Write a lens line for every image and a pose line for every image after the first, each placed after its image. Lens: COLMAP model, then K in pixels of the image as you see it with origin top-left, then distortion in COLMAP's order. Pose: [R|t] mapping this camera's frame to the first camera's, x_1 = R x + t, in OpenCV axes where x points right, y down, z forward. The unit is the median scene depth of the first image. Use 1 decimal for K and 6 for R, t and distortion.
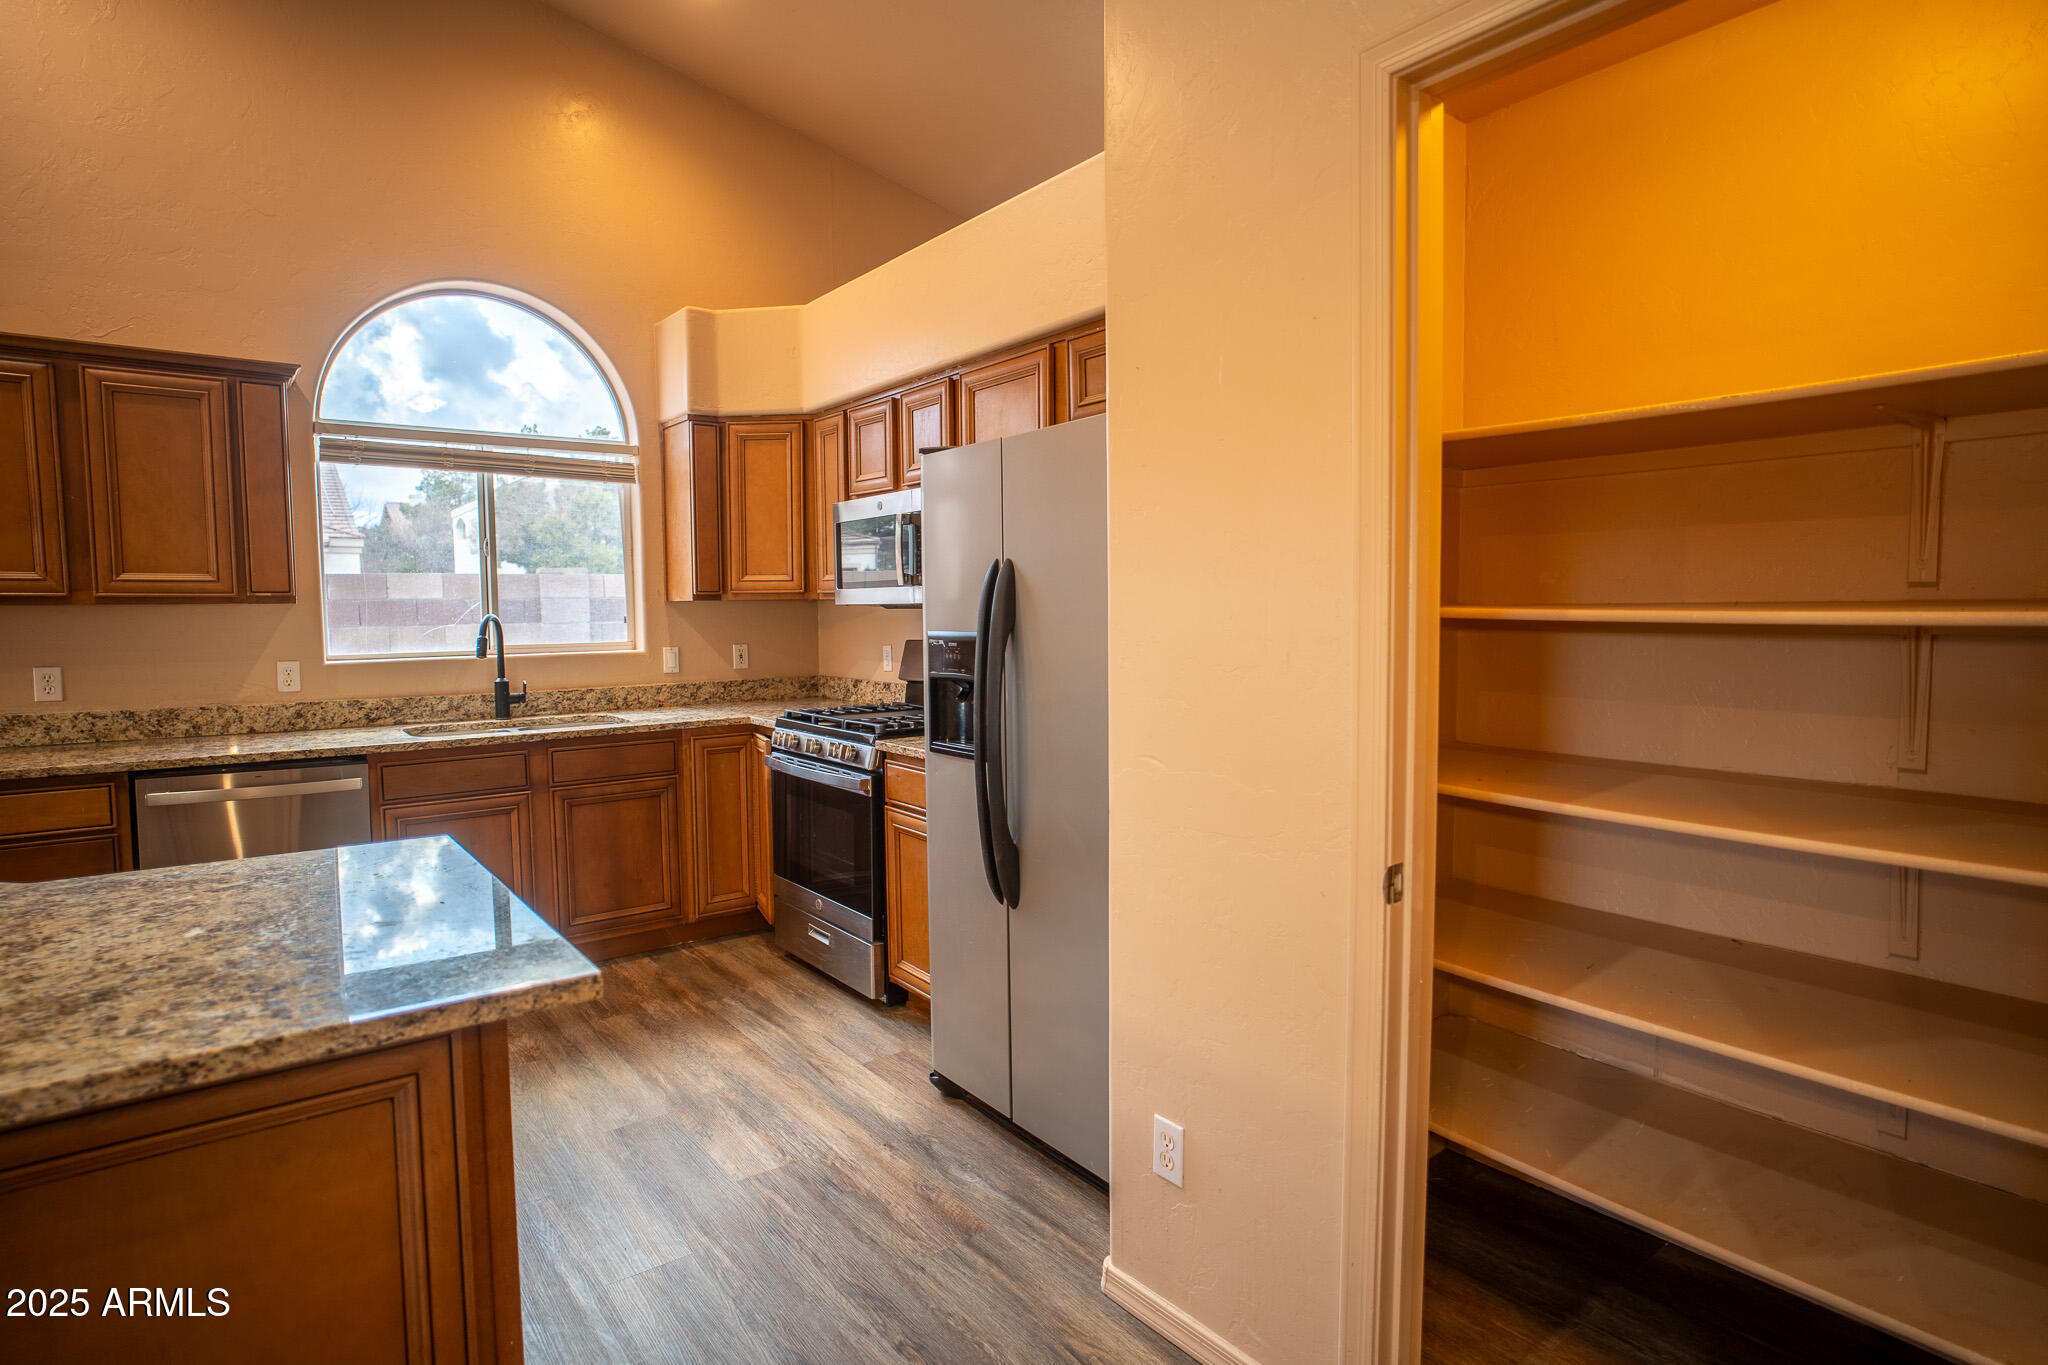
lens RADIAL K [[1058.1, 0, 1024.0], [0, 1058.1, 682.5], [0, 0, 1]] dist [-0.048533, 0.022904]
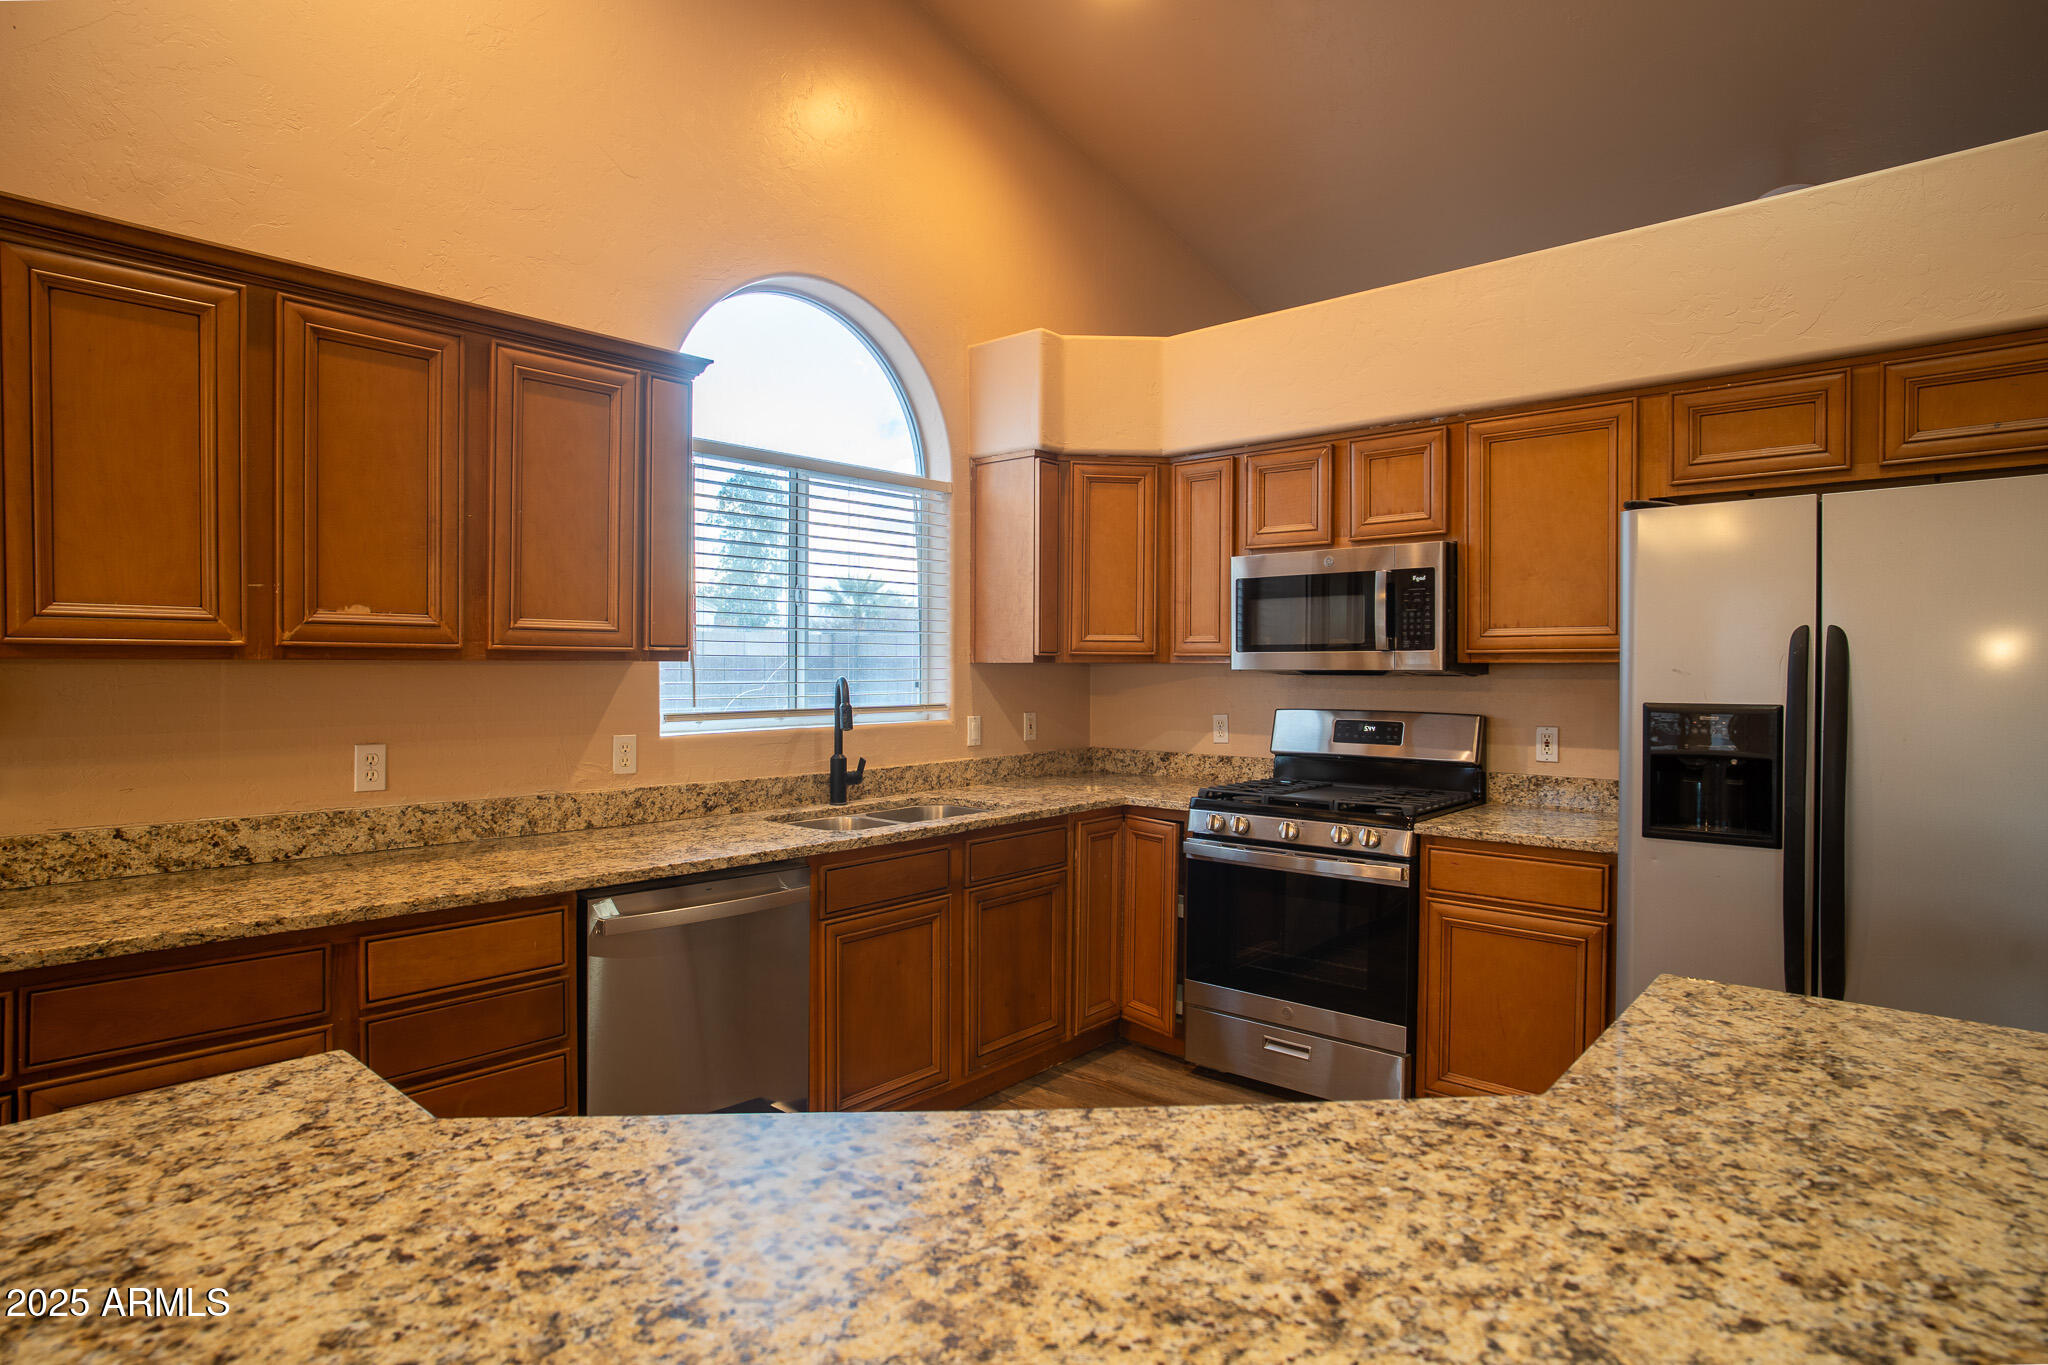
lens RADIAL K [[1085.7, 0, 1024.0], [0, 1085.7, 682.5], [0, 0, 1]] dist [-0.053389, 0.025865]
pose [[0.981149, 0.007015, 0.193126, -0.601991], [0.004168, 0.998340, -0.057439, -0.012478], [-0.193209, 0.057161, 0.979491, 0.157212]]
